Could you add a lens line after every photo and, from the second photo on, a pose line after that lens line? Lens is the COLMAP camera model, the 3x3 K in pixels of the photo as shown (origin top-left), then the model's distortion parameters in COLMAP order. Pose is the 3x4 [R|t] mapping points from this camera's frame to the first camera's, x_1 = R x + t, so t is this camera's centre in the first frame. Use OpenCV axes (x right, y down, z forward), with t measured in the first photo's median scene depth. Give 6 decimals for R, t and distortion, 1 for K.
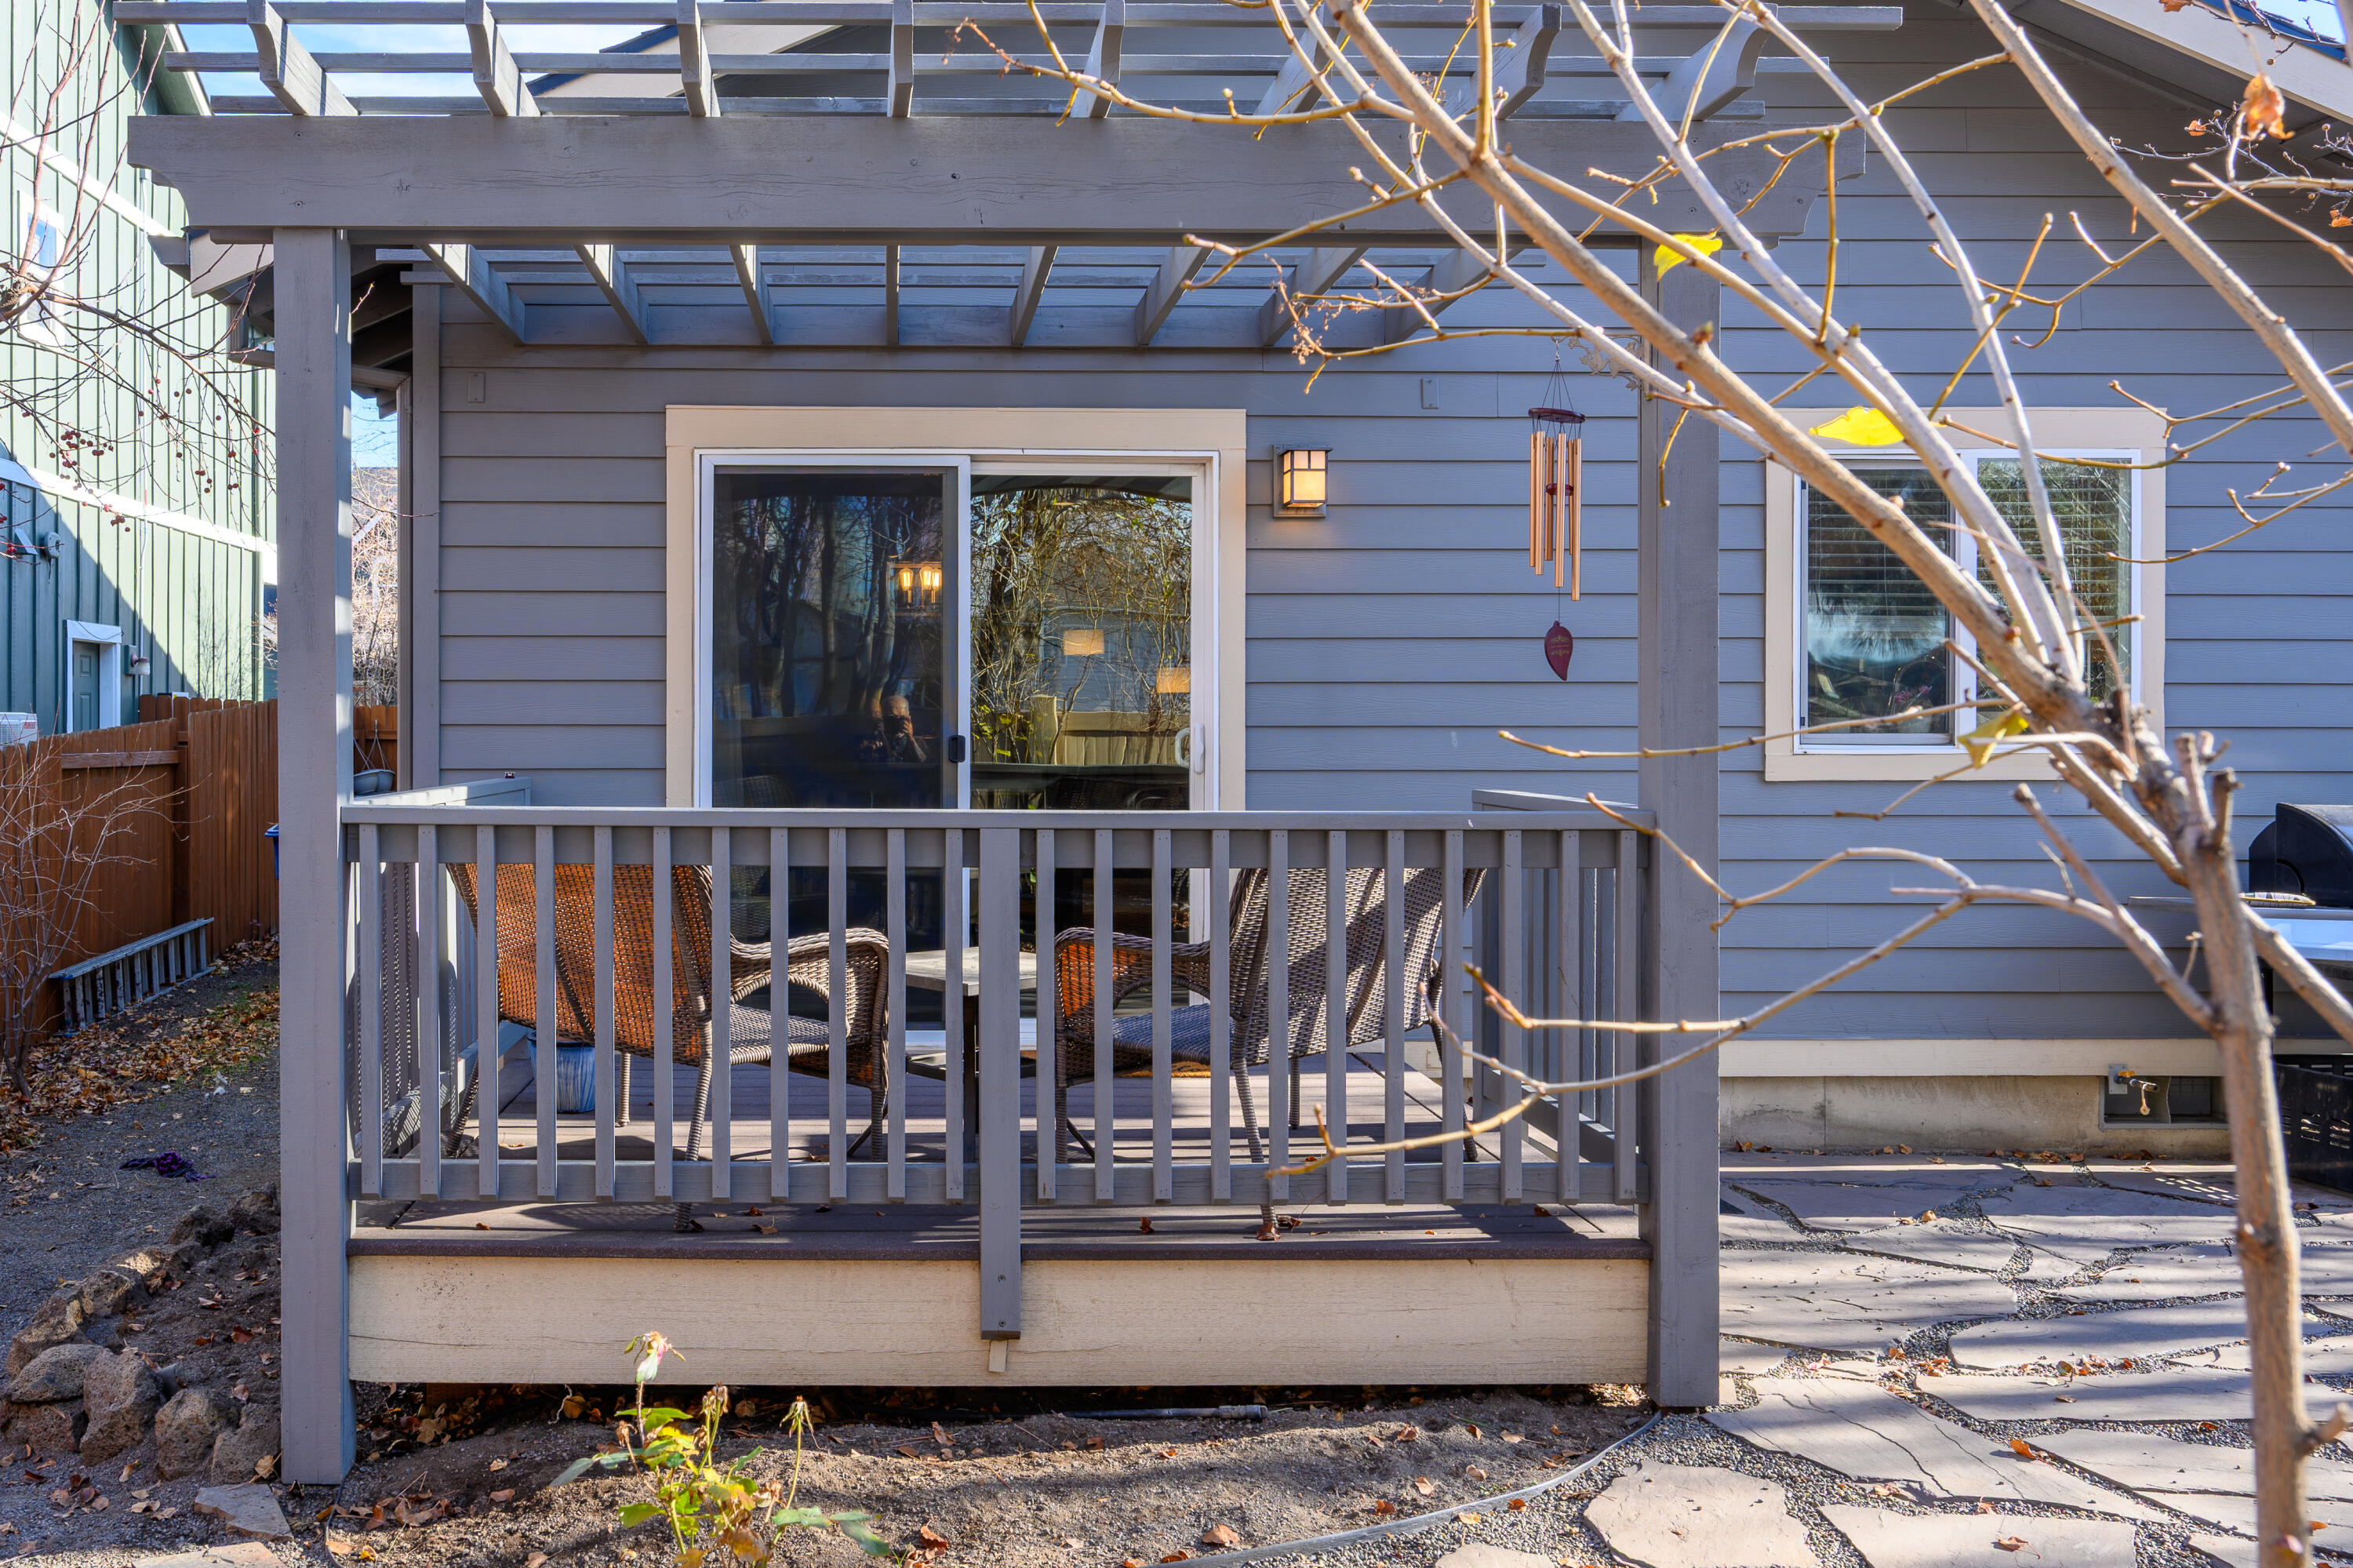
lens RADIAL K [[1805.4, 0, 1176.5], [0, 1805.4, 784.0], [0, 0, 1]] dist [-0.033892, -0.000246]
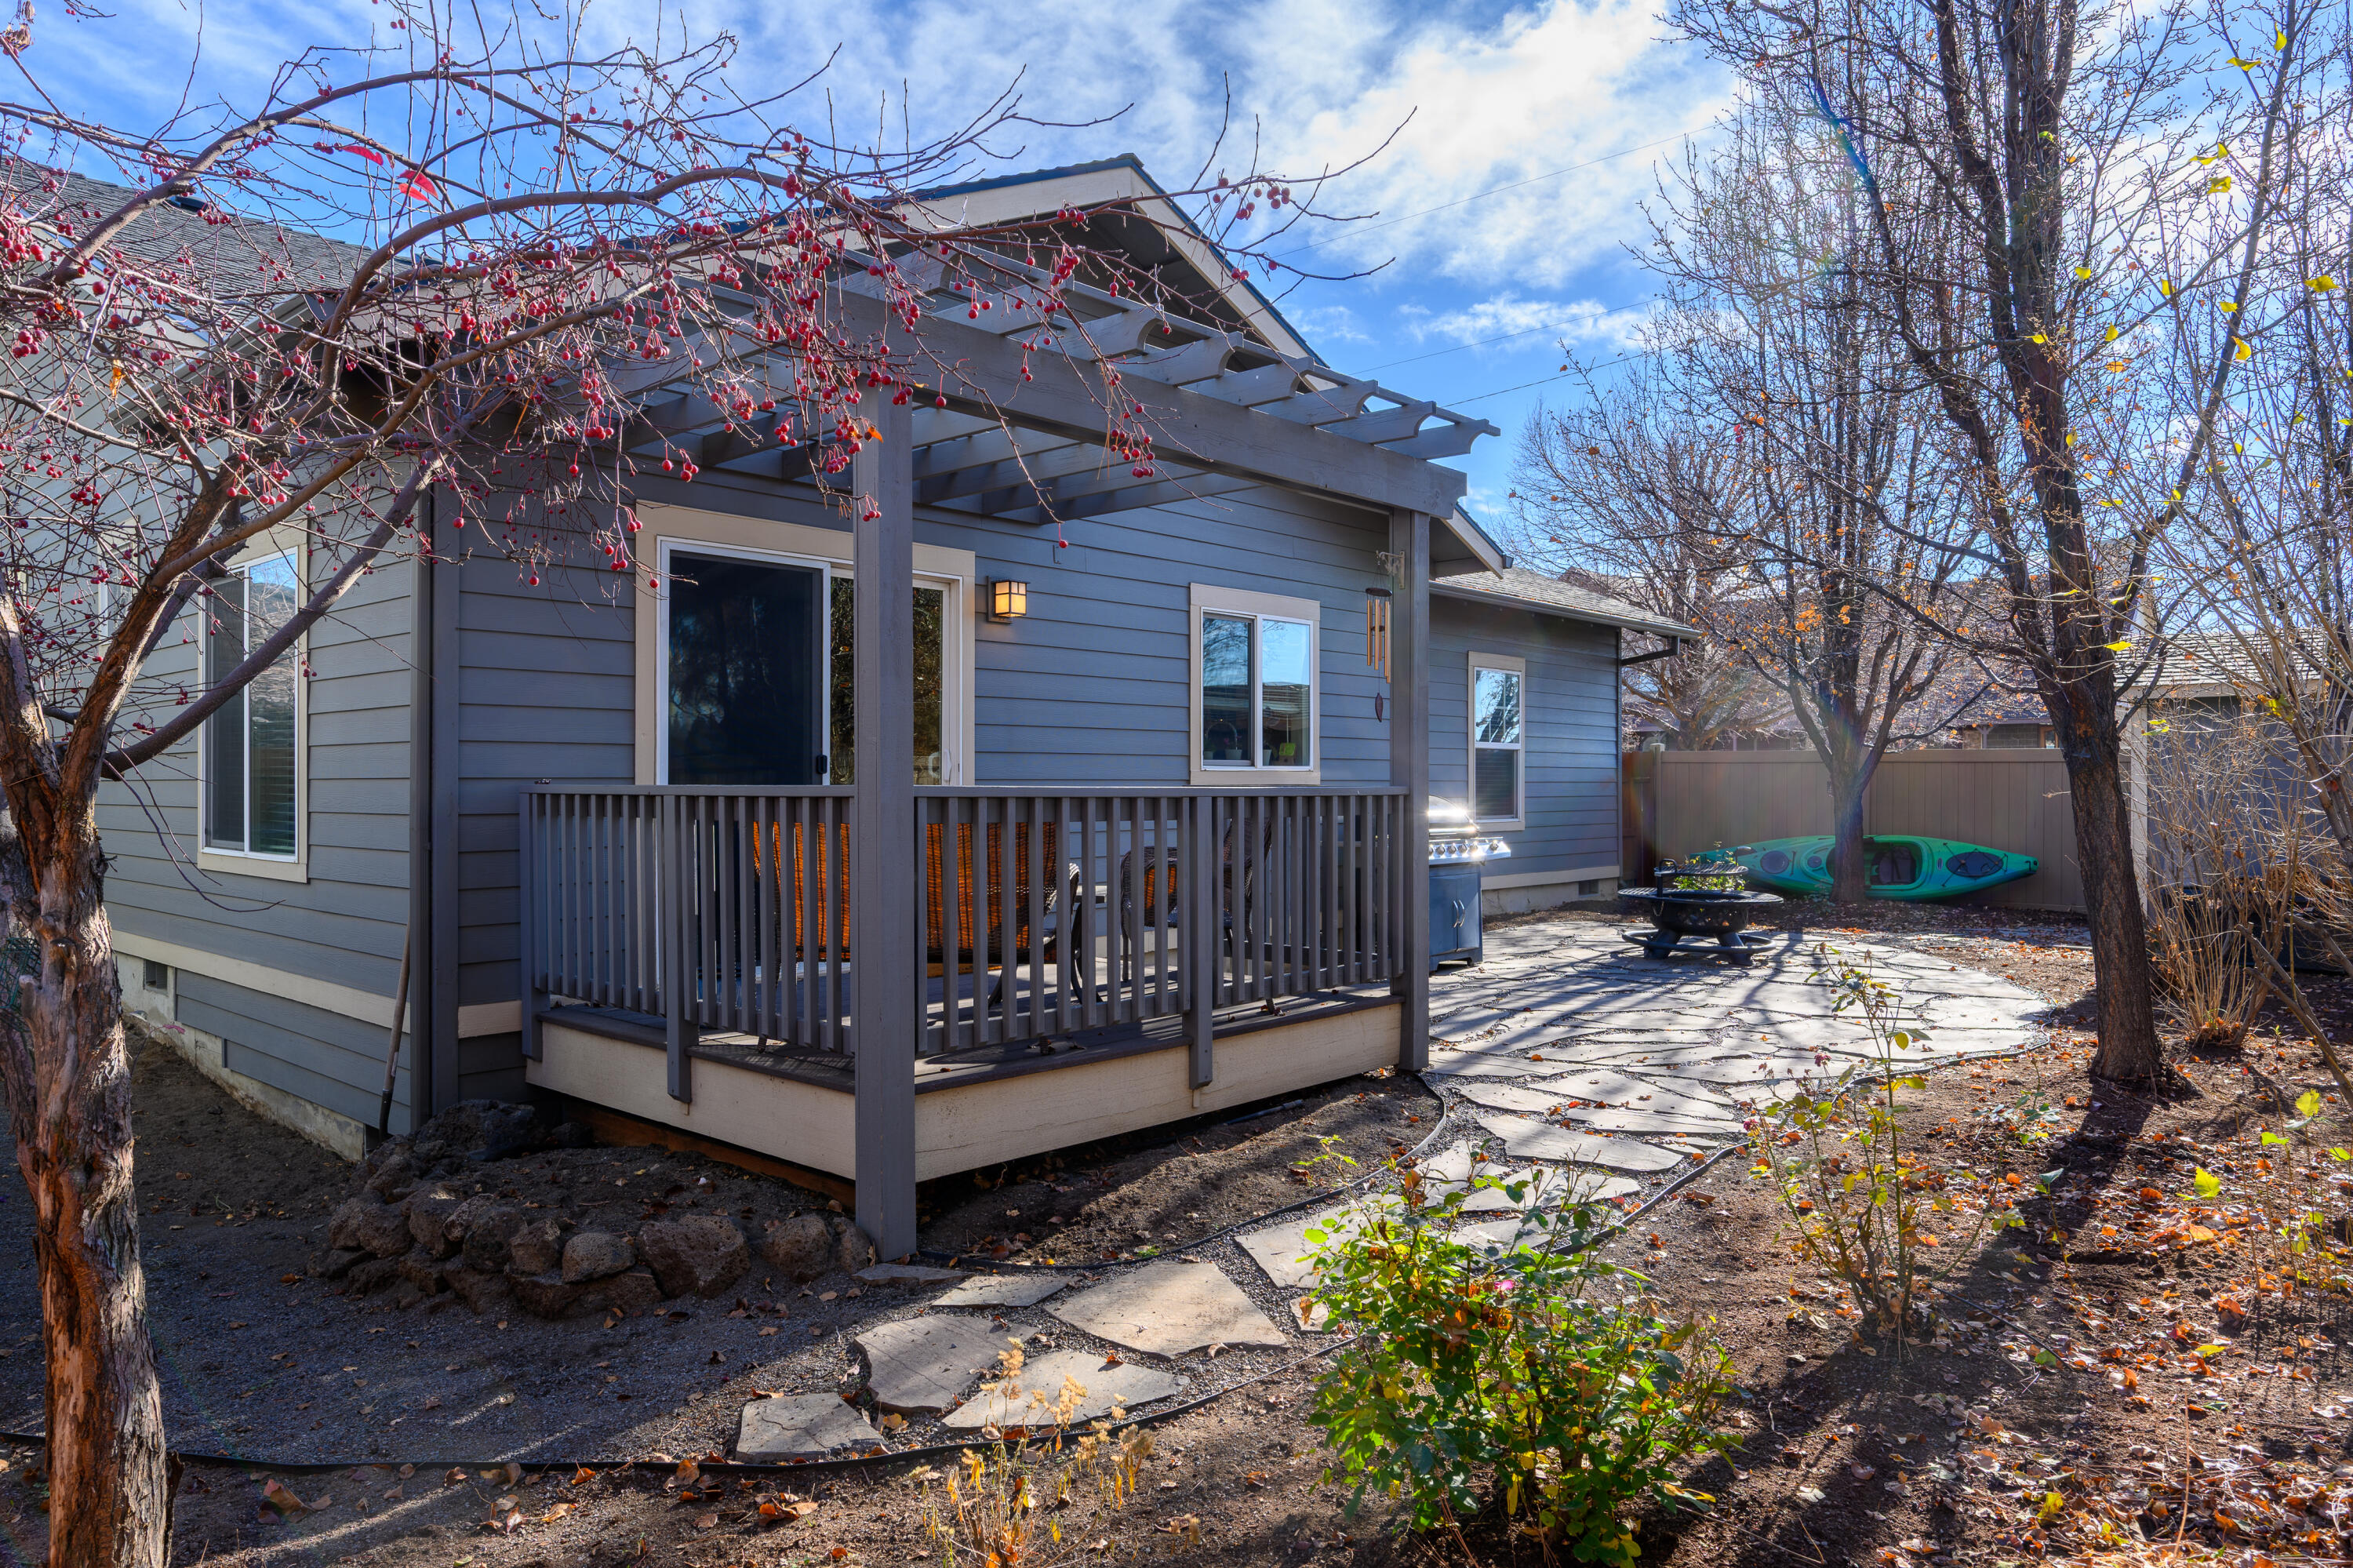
lens RADIAL K [[1447.7, 0, 1176.5], [0, 1447.7, 784.0], [0, 0, 1]] dist [0.004391, 0.000437]
pose [[0.678609, -0.004223, 0.734487, -0.787591], [0.004259, 0.999989, 0.001815, -0.004764], [-0.734487, 0.001897, 0.678620, 0.003274]]
